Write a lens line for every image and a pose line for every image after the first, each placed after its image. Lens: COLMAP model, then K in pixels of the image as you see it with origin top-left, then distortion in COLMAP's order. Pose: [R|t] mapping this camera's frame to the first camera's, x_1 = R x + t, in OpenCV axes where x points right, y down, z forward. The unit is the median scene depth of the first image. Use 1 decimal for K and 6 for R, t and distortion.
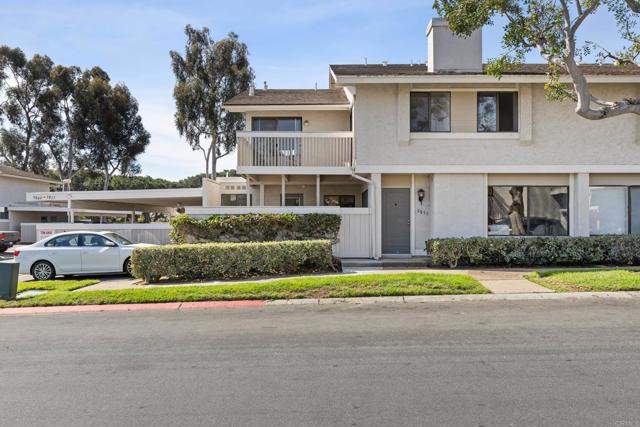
lens RADIAL K [[524.3, 0, 318.3], [0, 524.3, 215.2], [0, 0, 1]] dist [-0.001693, -0.000609]
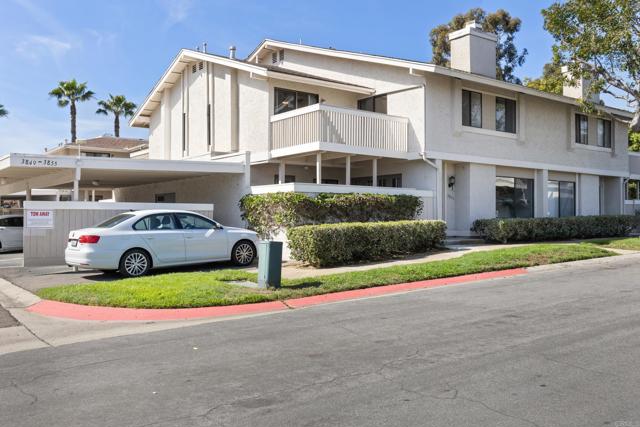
lens RADIAL K [[589.1, 0, 319.8], [0, 589.1, 211.3], [0, 0, 1]] dist [0.017487, 0.000000]
pose [[0.787205, 0.011887, 0.616577, -0.828350], [-0.010387, 0.999928, -0.006016, 0.036677], [-0.616604, -0.001669, 0.787272, 0.193773]]
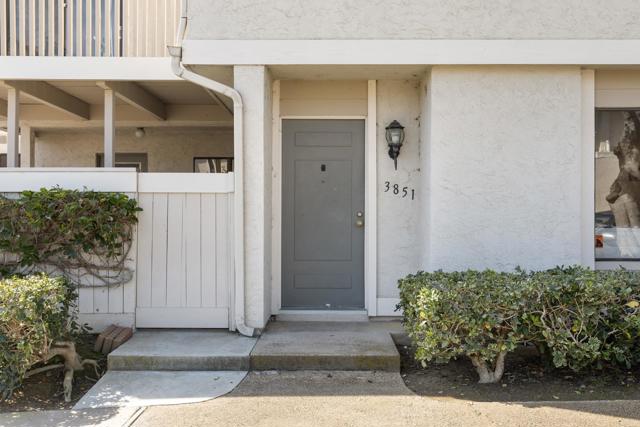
lens RADIAL K [[635.9, 0, 322.5], [0, 635.9, 216.6], [0, 0, 1]] dist [0.007664, 0.000000]
pose [[0.999966, 0.002934, 0.007758, 0.151345], [-0.003020, 0.999934, 0.011112, 0.007859], [-0.007725, -0.011135, 0.999908, 0.607051]]
